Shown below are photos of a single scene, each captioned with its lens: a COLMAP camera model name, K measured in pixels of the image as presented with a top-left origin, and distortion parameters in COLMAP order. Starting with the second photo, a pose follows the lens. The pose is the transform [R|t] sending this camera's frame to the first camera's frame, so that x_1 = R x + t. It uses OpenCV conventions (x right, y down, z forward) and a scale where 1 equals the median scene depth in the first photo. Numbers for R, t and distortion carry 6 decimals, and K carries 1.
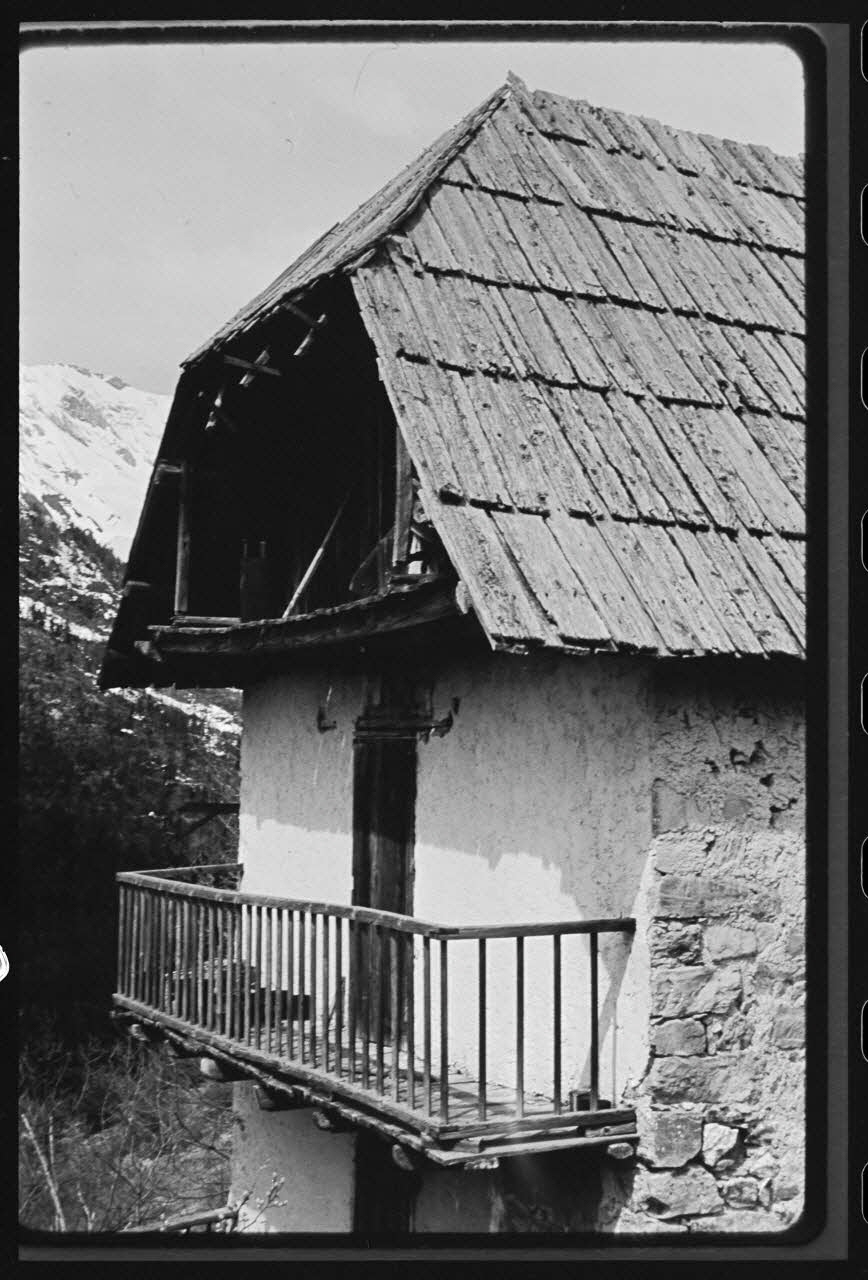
lens RADIAL K [[1938.8, 0, 434.0], [0, 1938.8, 640.0], [0, 0, 1]] dist [-0.041836, 0.000298]
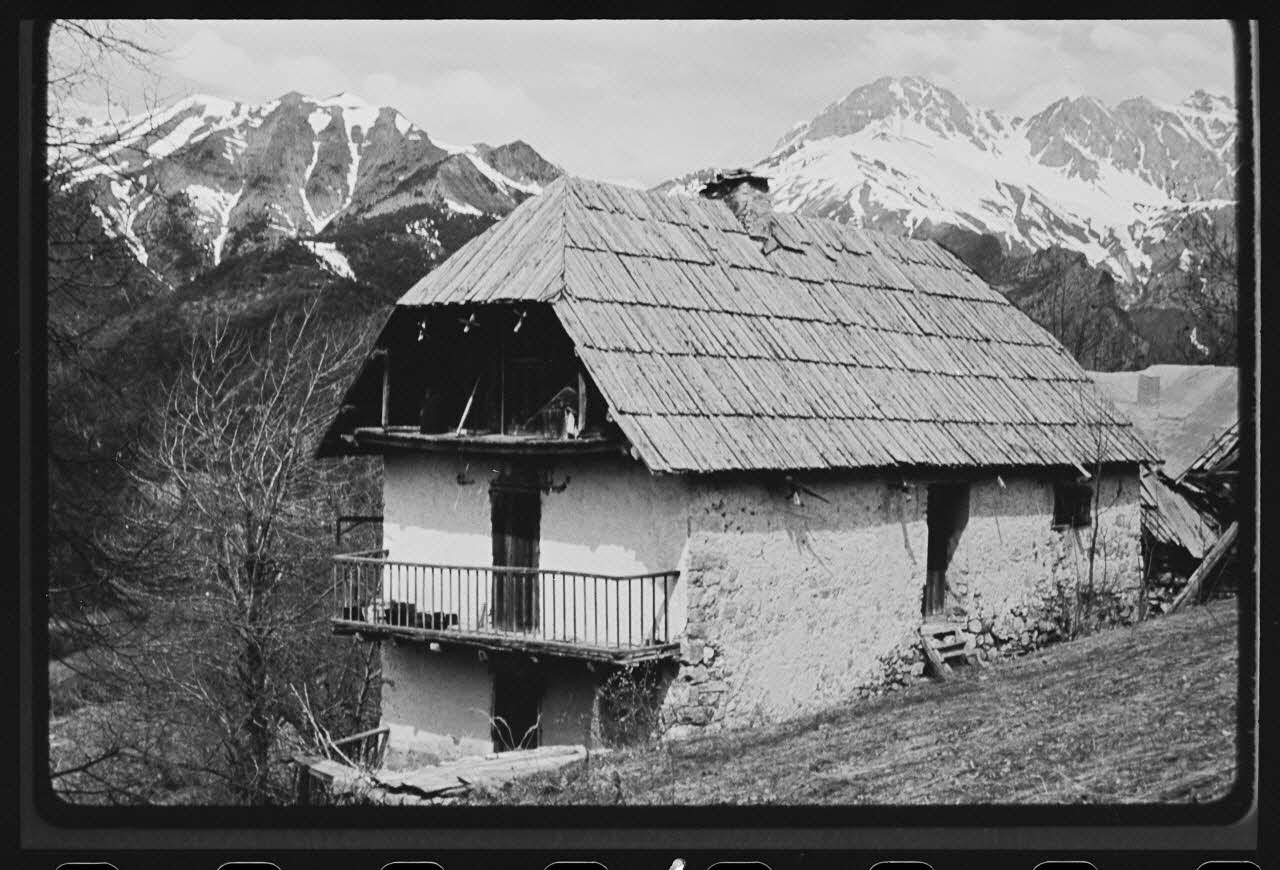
lens RADIAL K [[1974.0, 0, 640.0], [0, 1974.0, 435.0], [0, 0, 1]] dist [-0.070480, -0.022216]
pose [[0.941745, -0.012551, 0.336092, -0.773608], [-0.013579, 0.997070, 0.075284, -0.218250], [-0.336052, -0.075462, 0.938815, -1.345786]]
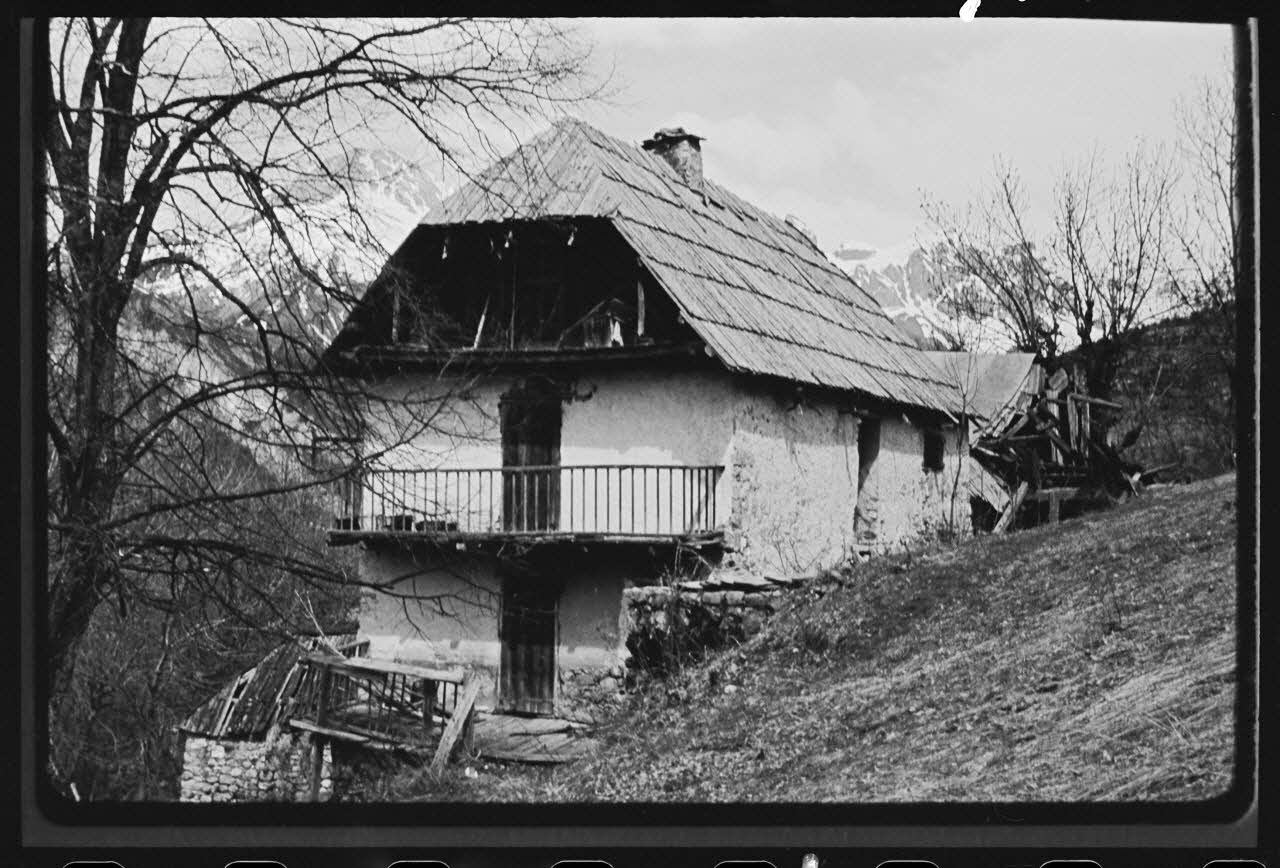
lens RADIAL K [[1974.0, 0, 640.0], [0, 1974.0, 434.0], [0, 0, 1]] dist [-0.070480, -0.022216]
pose [[0.814213, 0.018571, 0.580269, -1.562600], [-0.043331, 0.998644, 0.028839, 0.018610], [-0.578947, -0.048625, 0.813914, -1.194398]]
